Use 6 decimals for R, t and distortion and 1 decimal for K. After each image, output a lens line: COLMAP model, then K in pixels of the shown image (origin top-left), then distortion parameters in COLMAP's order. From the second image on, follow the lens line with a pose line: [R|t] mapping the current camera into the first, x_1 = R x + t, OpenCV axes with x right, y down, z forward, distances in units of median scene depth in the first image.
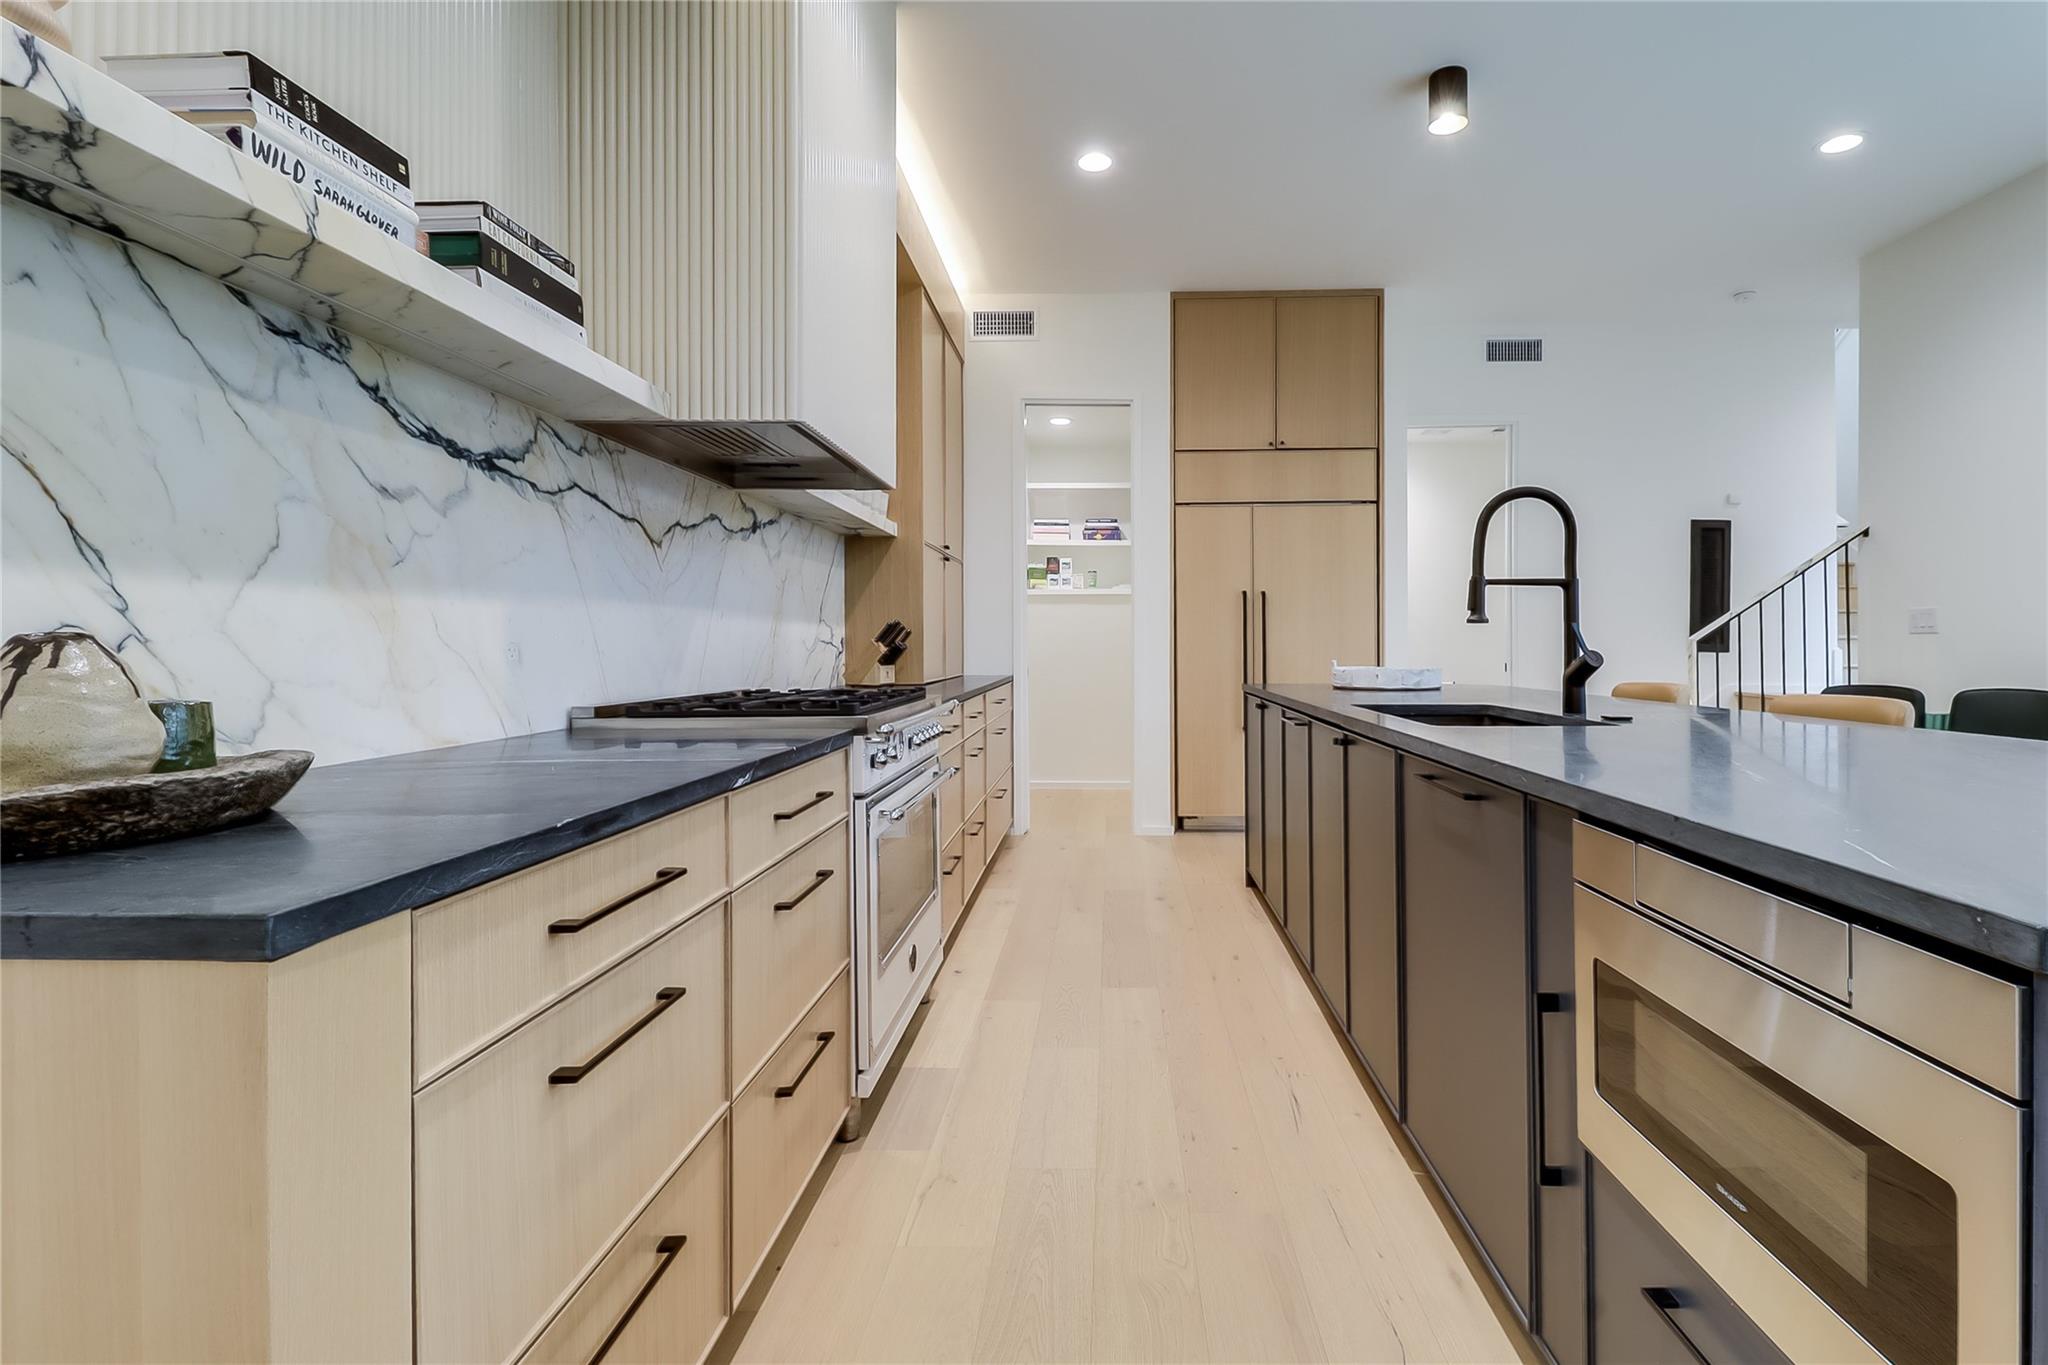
lens RADIAL K [[977.3, 0, 1086.3], [0, 977.3, 643.8], [0, 0, 1]] dist [0.020350, -0.012491]
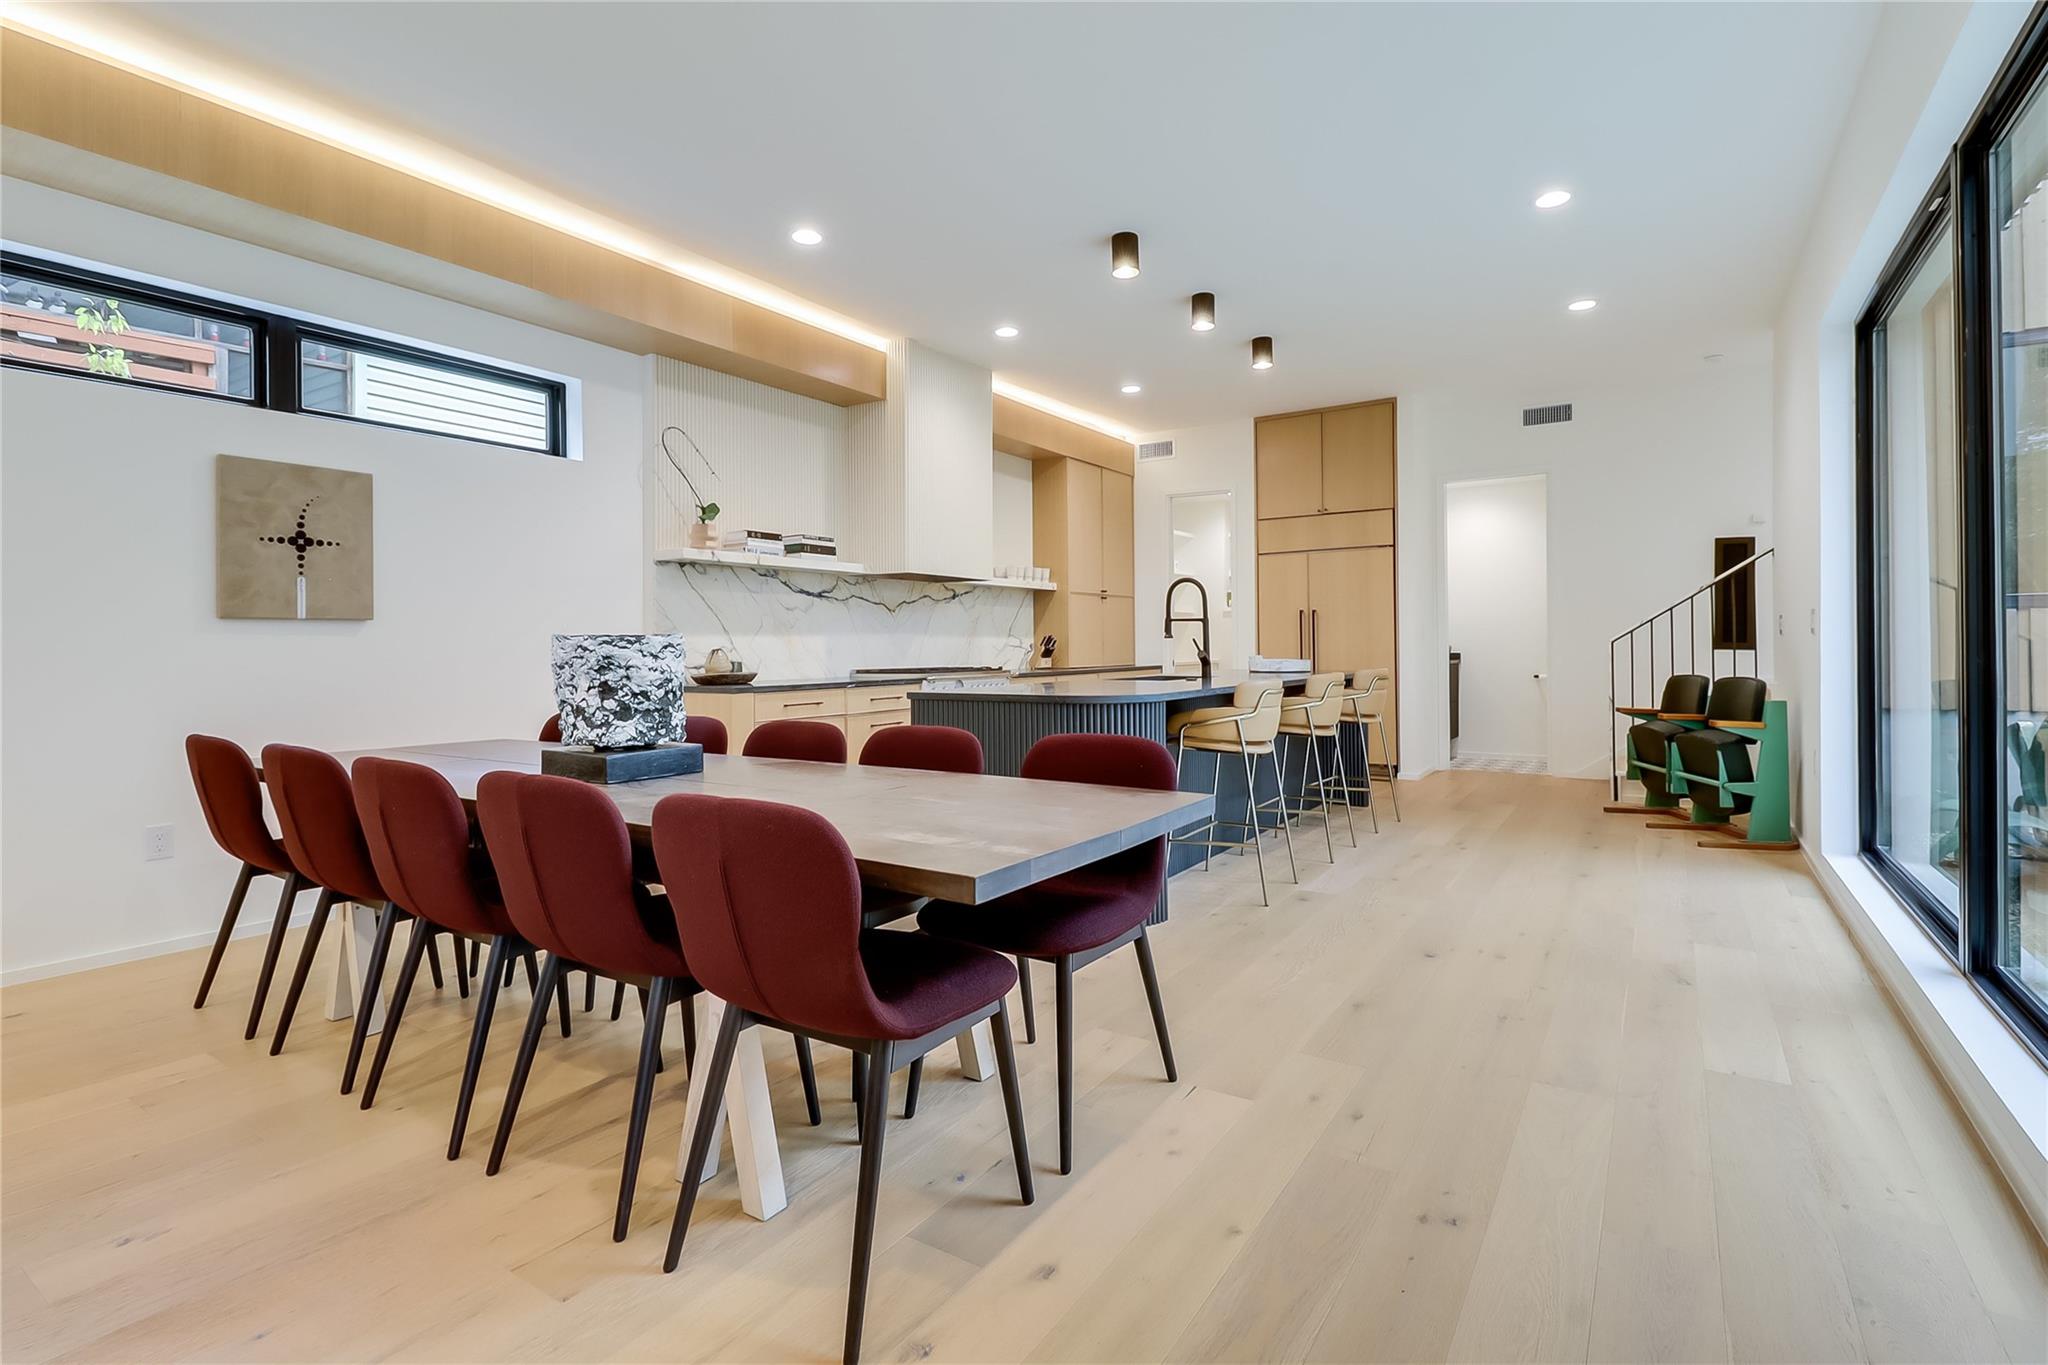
lens RADIAL K [[977.3, 0, 1037.8], [0, 977.3, 643.4], [0, 0, 1]] dist [0.020350, -0.012491]
pose [[0.849132, -0.005883, -0.528149, 1.007760], [0.006570, 0.999978, -0.000575, -0.007303], [0.528140, -0.002982, 0.849152, -0.813084]]
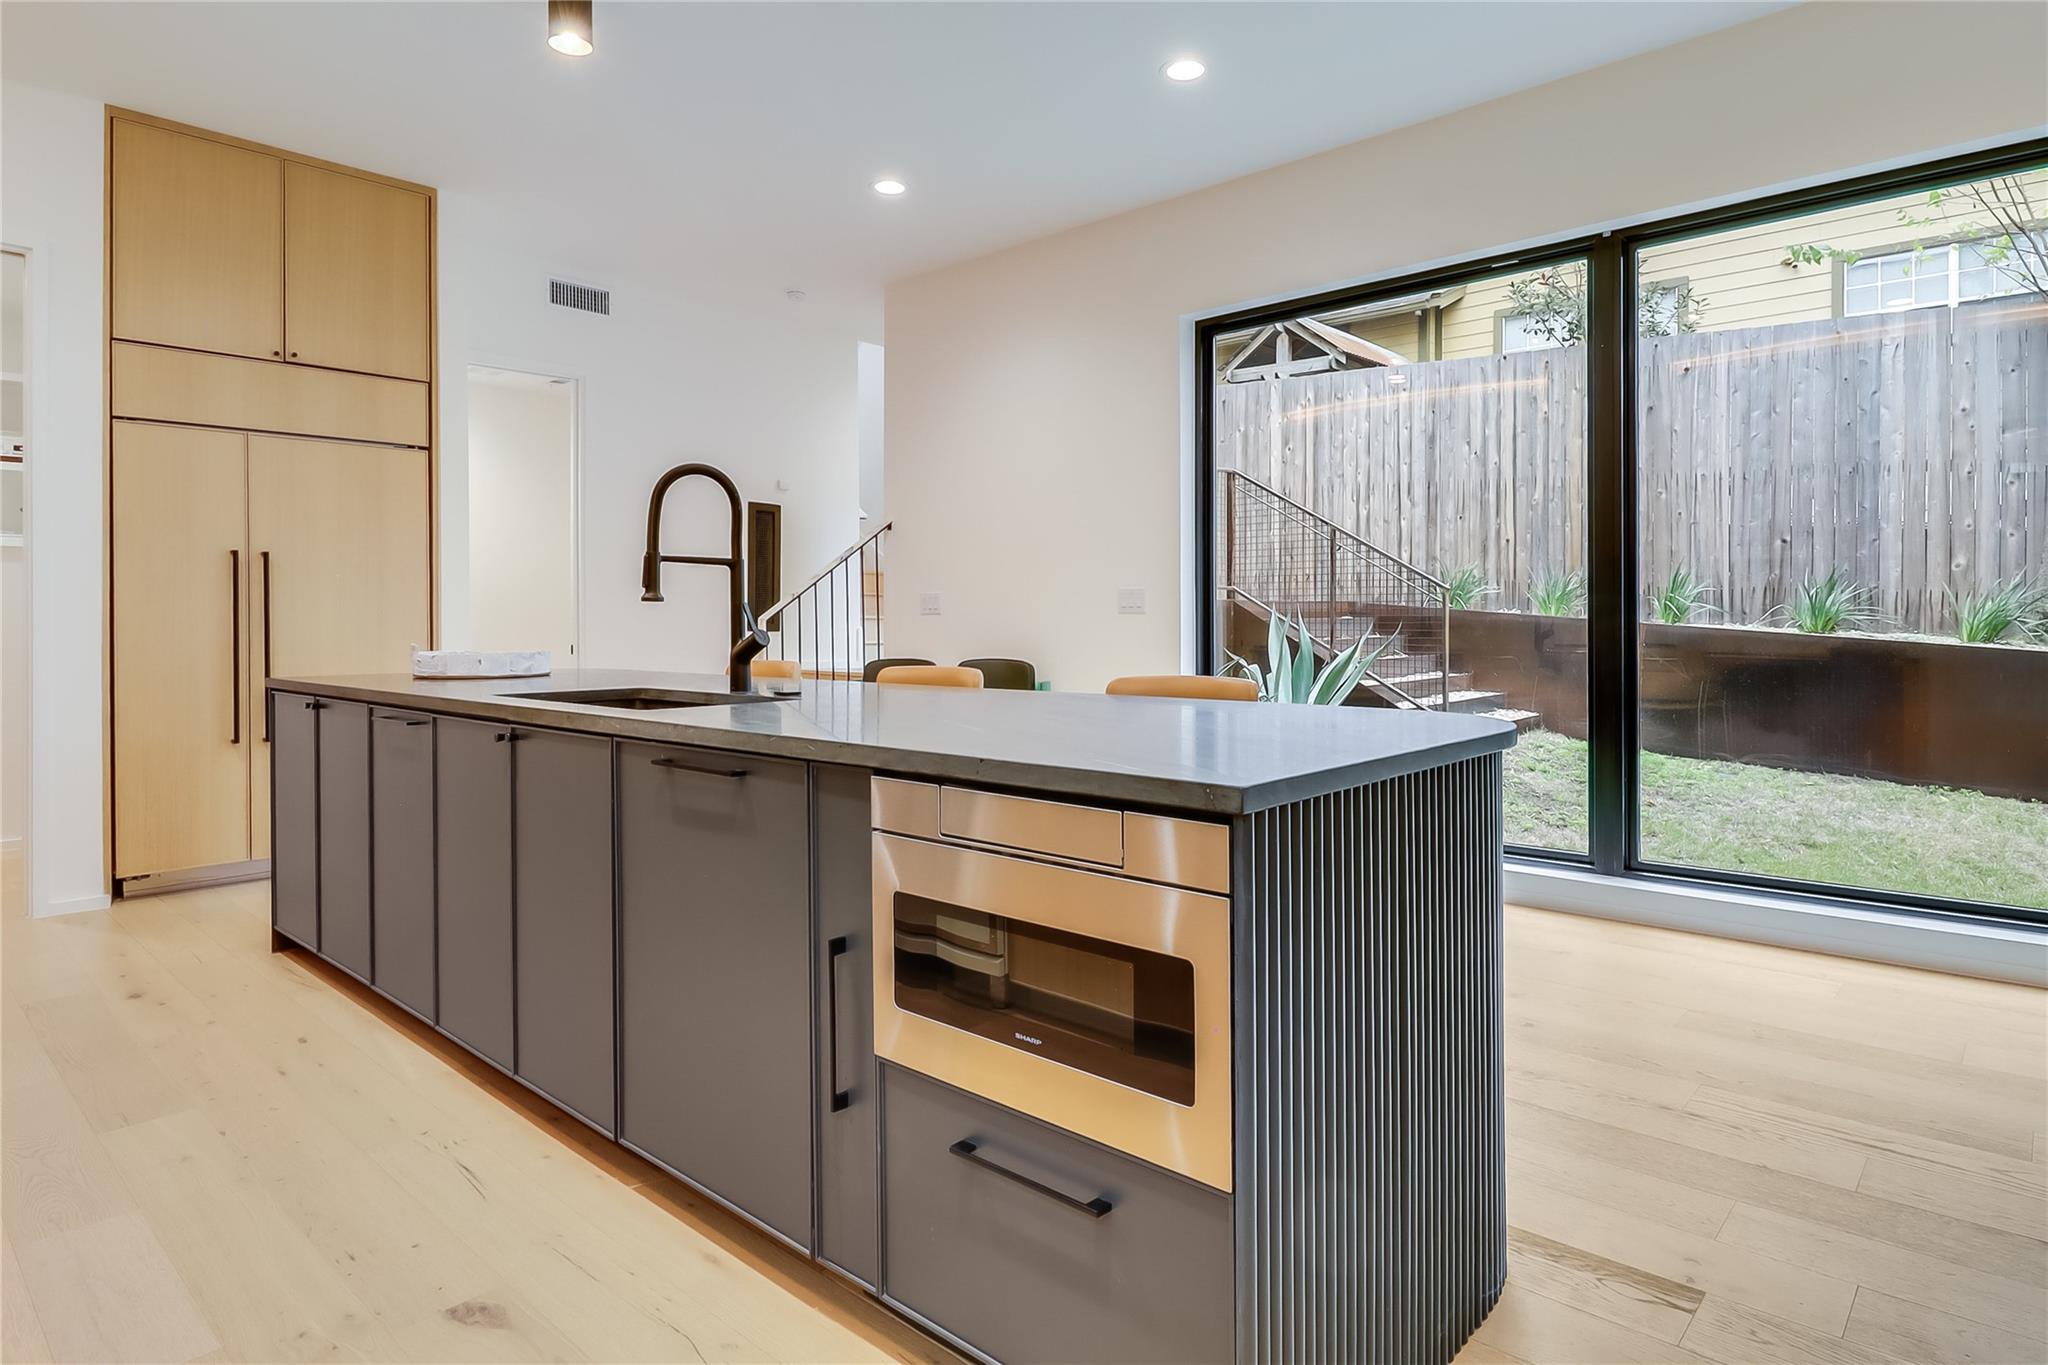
lens RADIAL K [[1137.7, 0, 1048.8], [0, 1137.7, 620.9], [0, 0, 1]] dist [0.002900, -0.004820]
pose [[0.650436, 0.000453, 0.759561, -0.140637], [0.001440, 0.999997, -0.001830, 0.000428], [-0.759560, 0.002284, 0.650434, -0.005584]]
